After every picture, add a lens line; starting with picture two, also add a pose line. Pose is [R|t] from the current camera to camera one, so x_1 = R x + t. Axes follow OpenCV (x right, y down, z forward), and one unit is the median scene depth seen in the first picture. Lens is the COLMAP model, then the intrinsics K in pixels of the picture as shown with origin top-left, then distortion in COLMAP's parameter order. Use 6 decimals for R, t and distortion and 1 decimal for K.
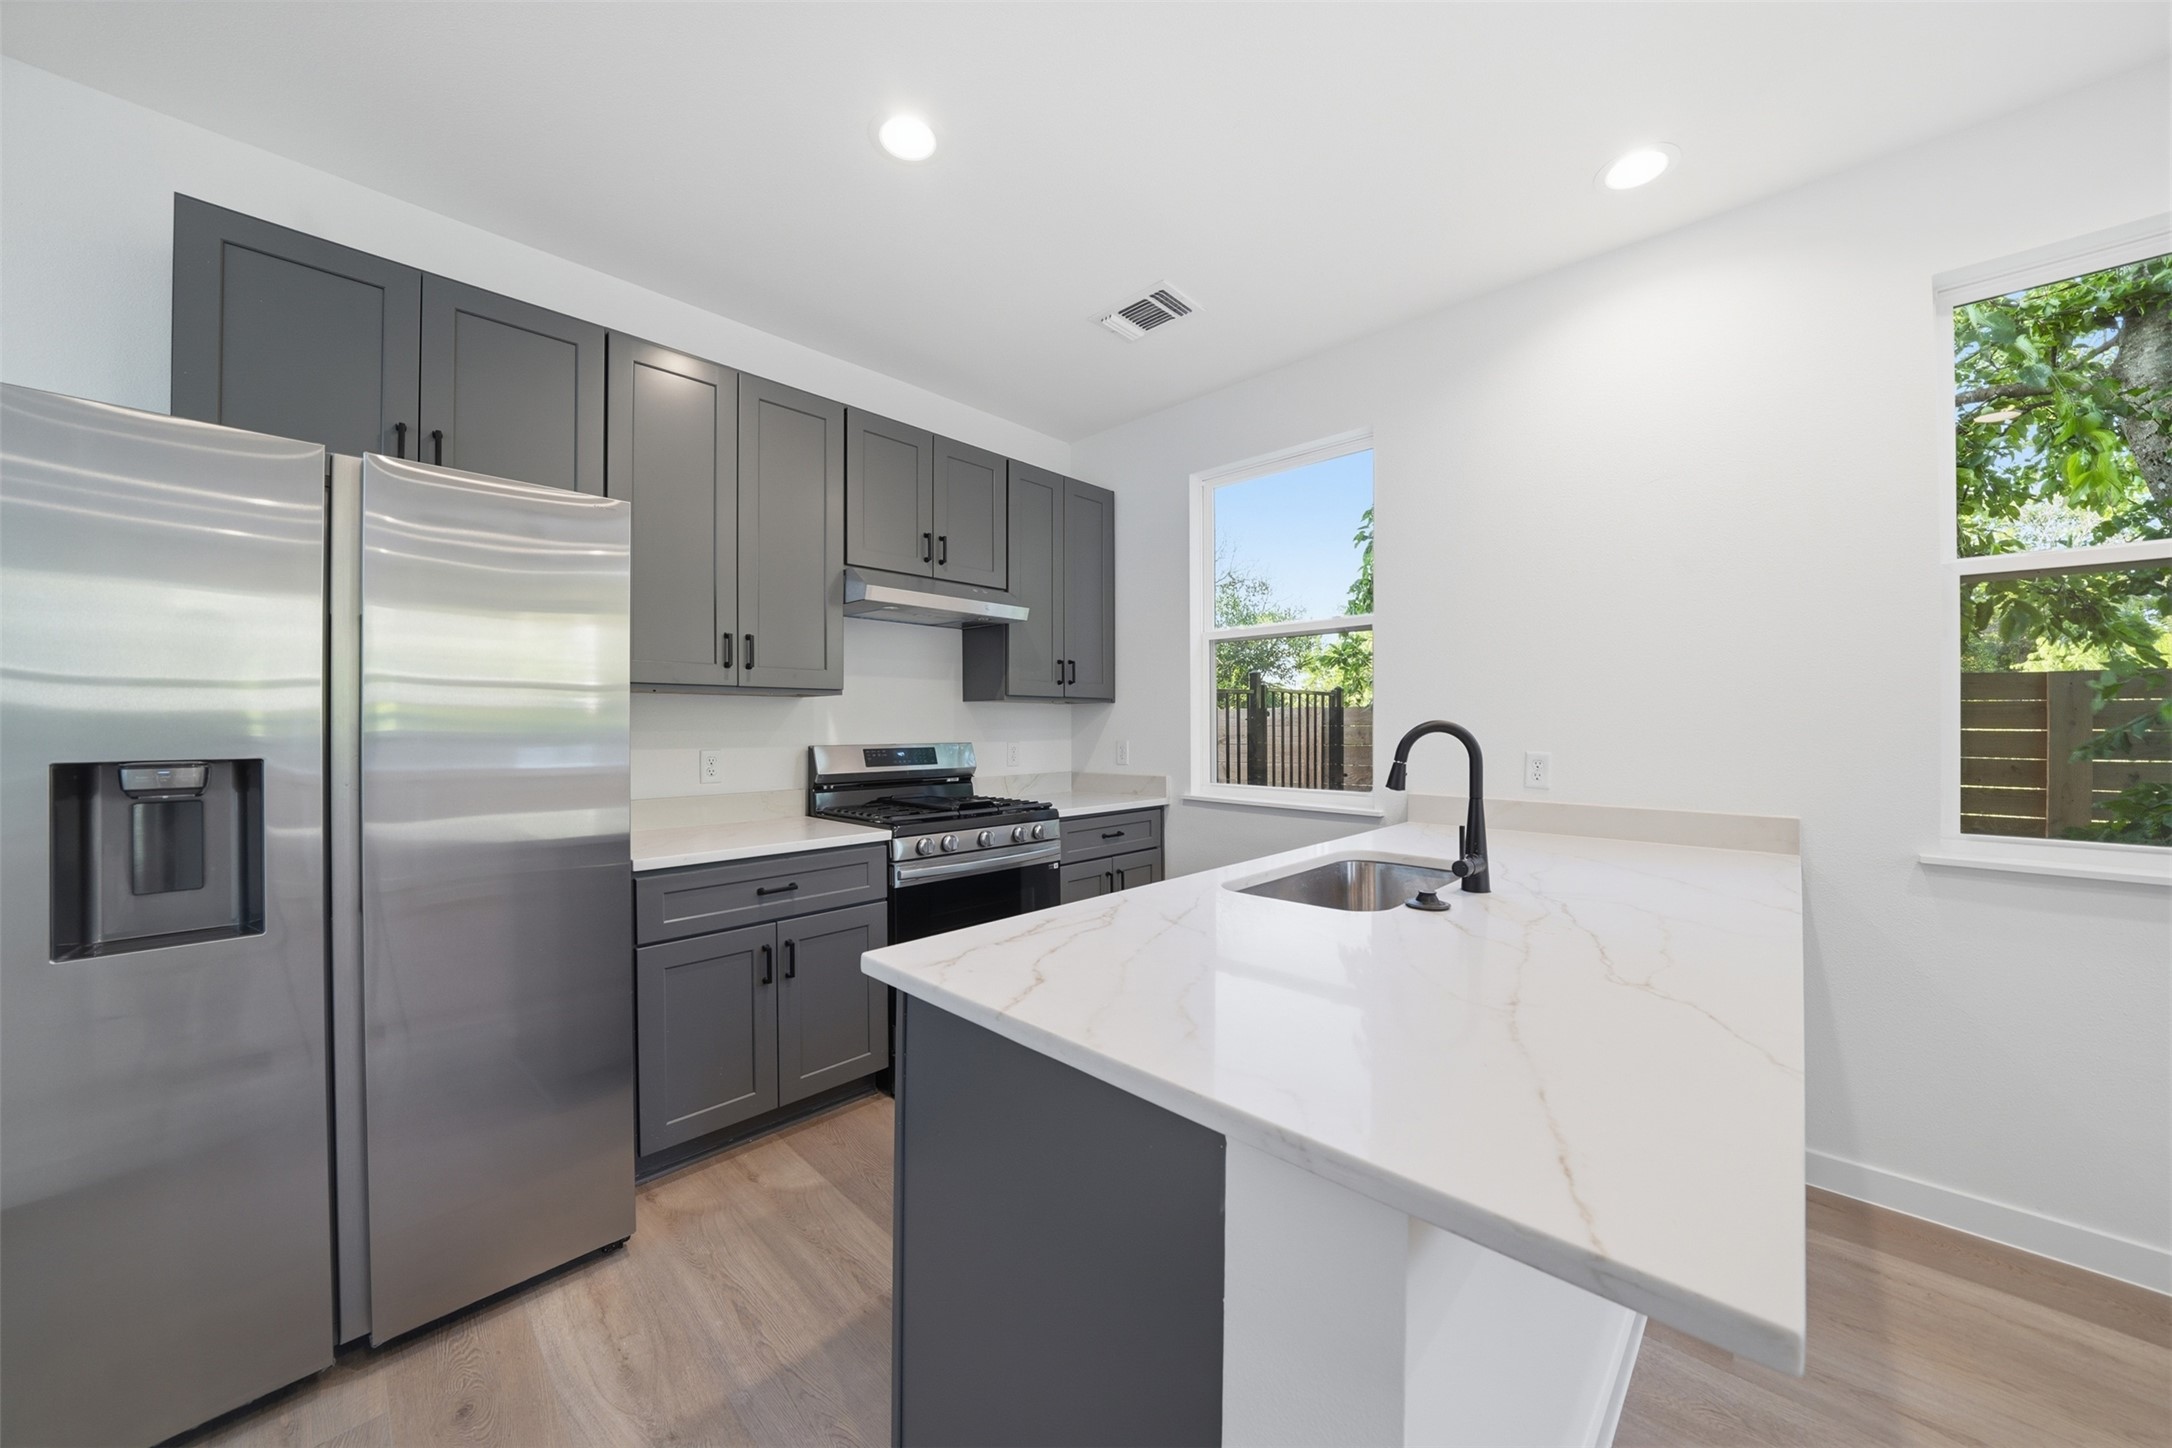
lens RADIAL K [[775.2, 0, 1103.4], [0, 775.2, 721.6], [0, 0, 1]] dist [-0.020273, 0.001388]
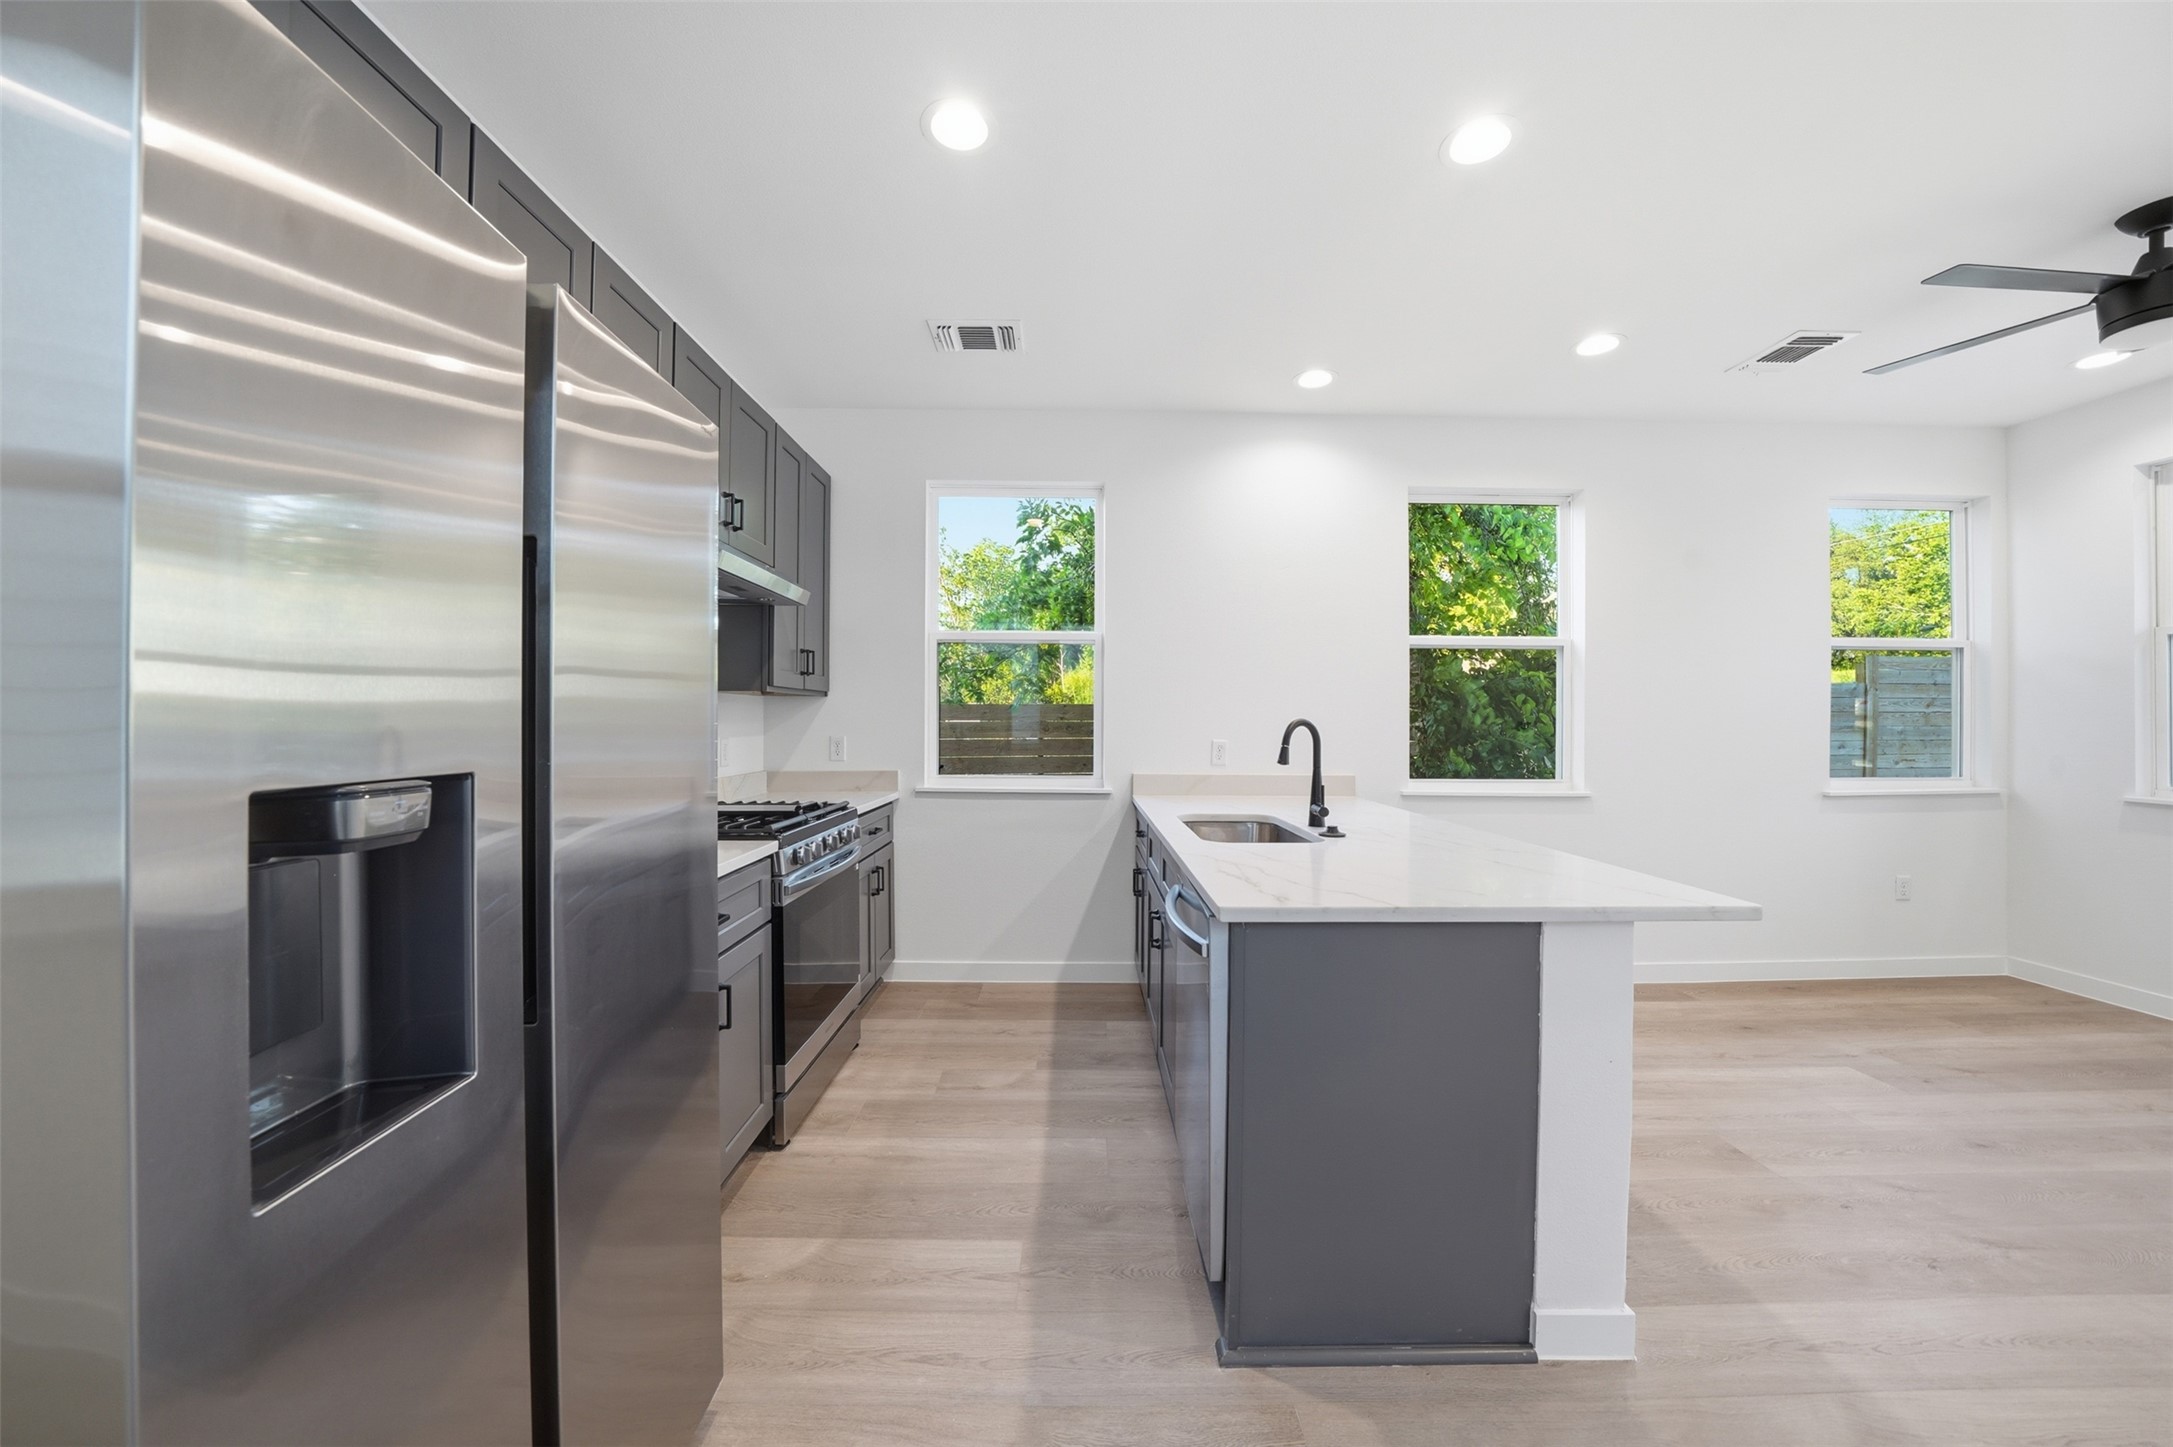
lens RADIAL K [[775.6, 0, 1087.3], [0, 775.6, 716.6], [0, 0, 1]] dist [-0.020273, 0.001388]
pose [[0.709006, 0.007807, 0.705159, -0.622856], [-0.006979, 0.999967, -0.004054, 0.002465], [-0.705167, -0.002047, 0.709038, 0.135312]]
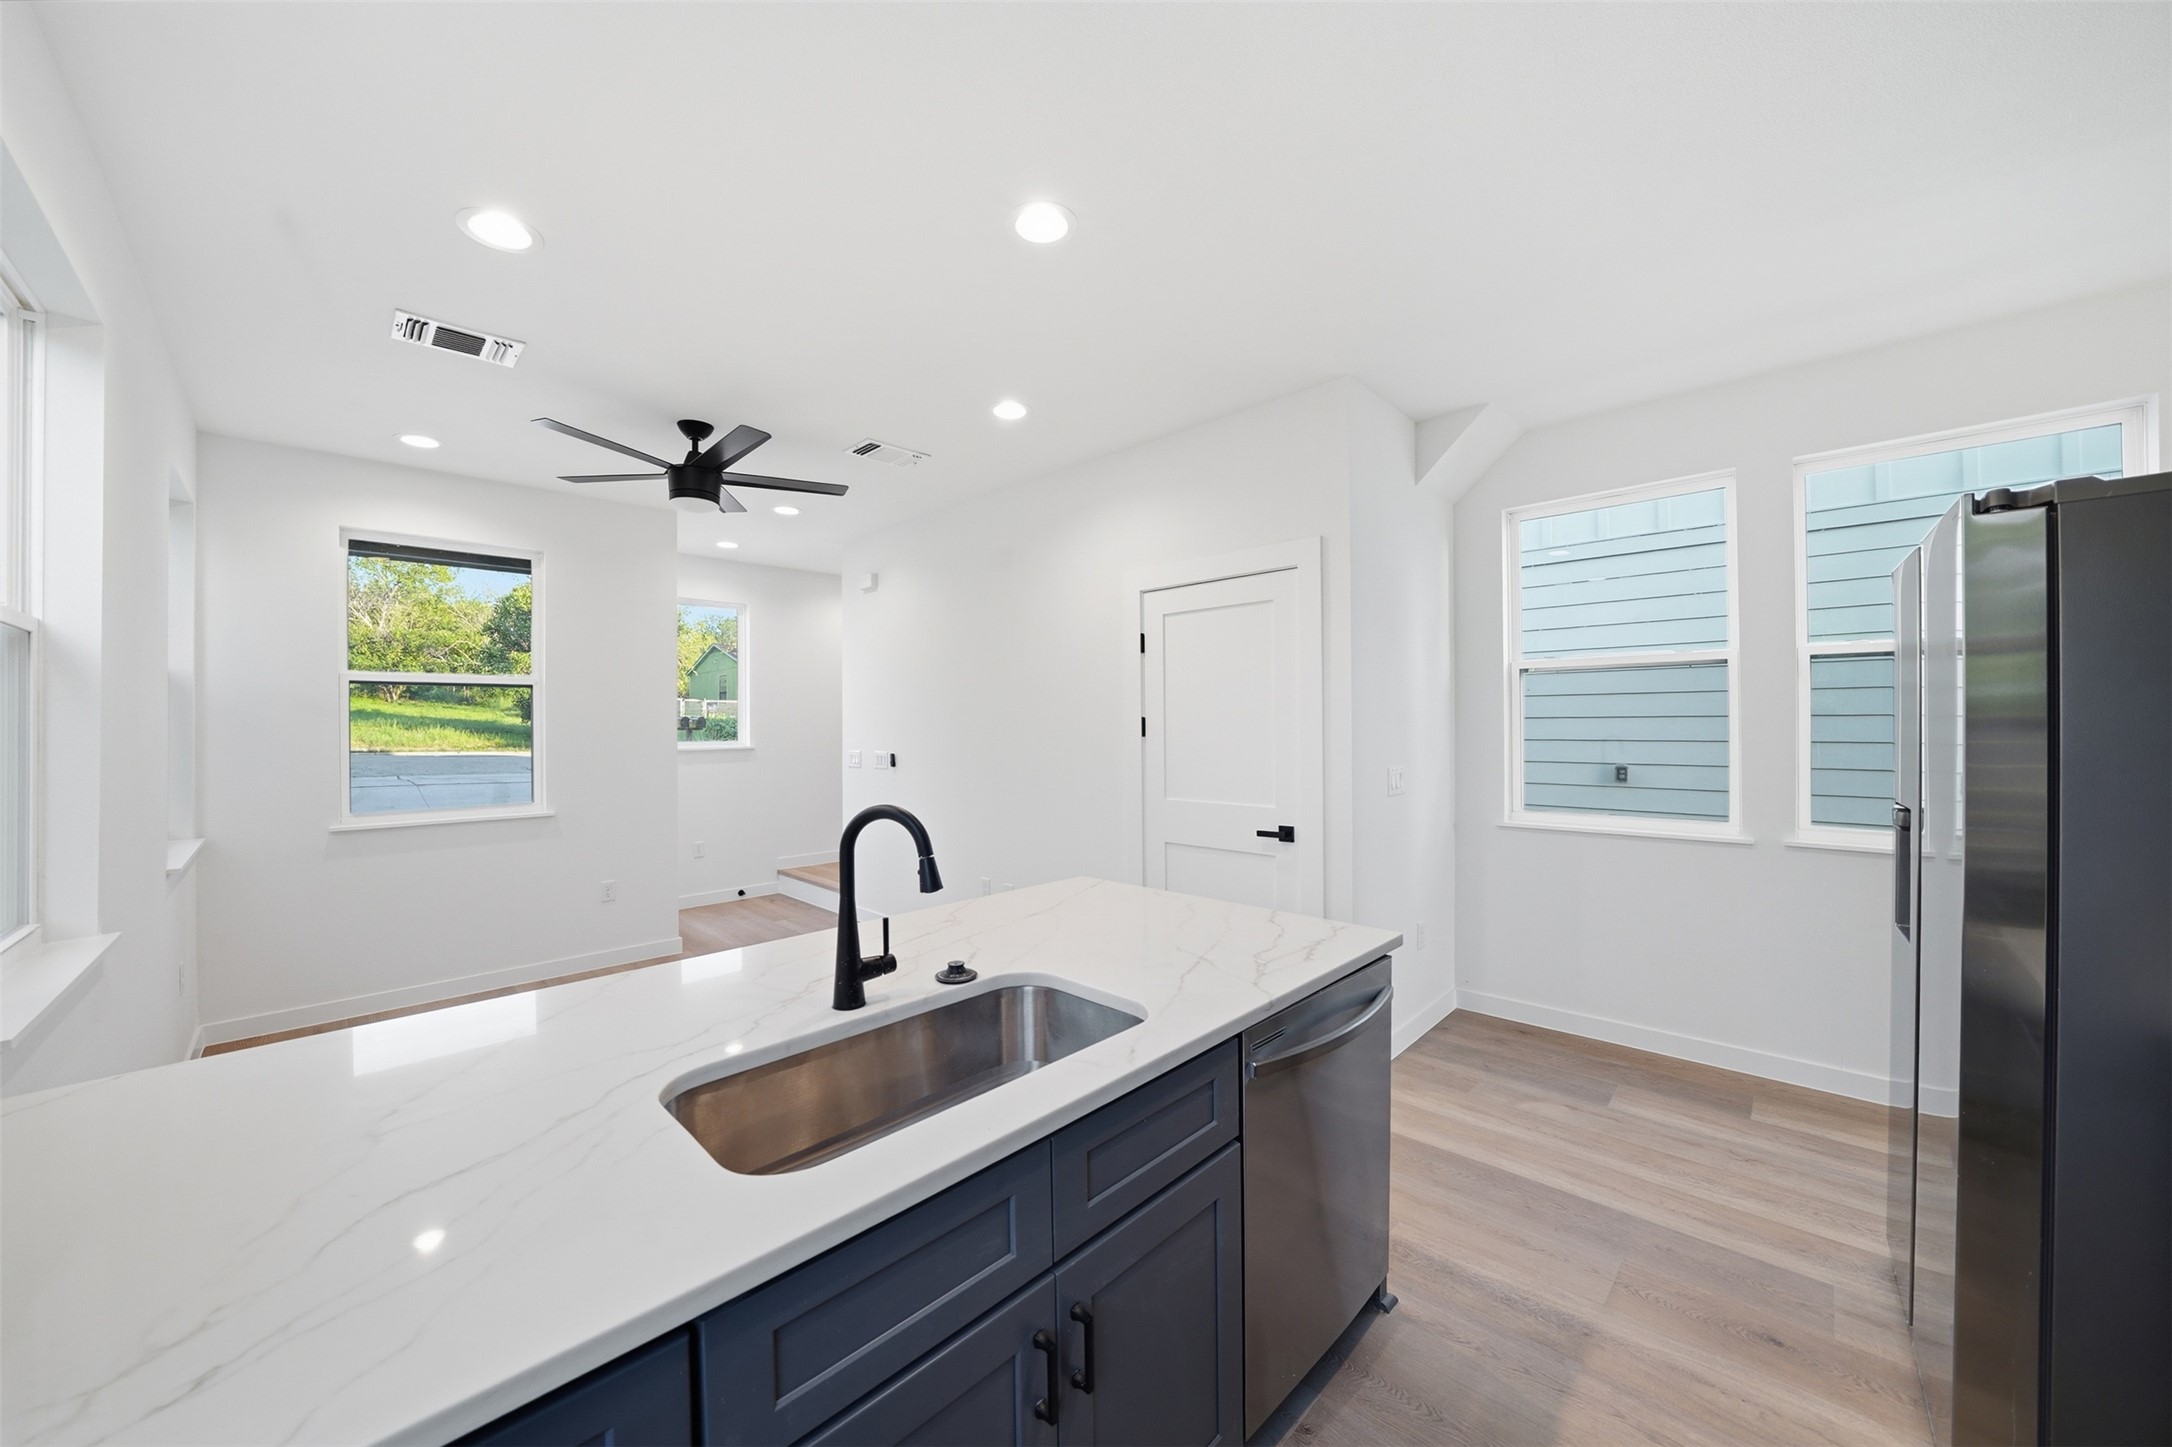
lens RADIAL K [[775.2, 0, 1090.5], [0, 775.2, 729.7], [0, 0, 1]] dist [-0.020273, 0.001388]
pose [[-0.999966, 0.006836, -0.004642, 0.144198], [0.006822, 0.999972, 0.003172, -0.052723], [0.004663, 0.003141, -0.999984, 1.185204]]
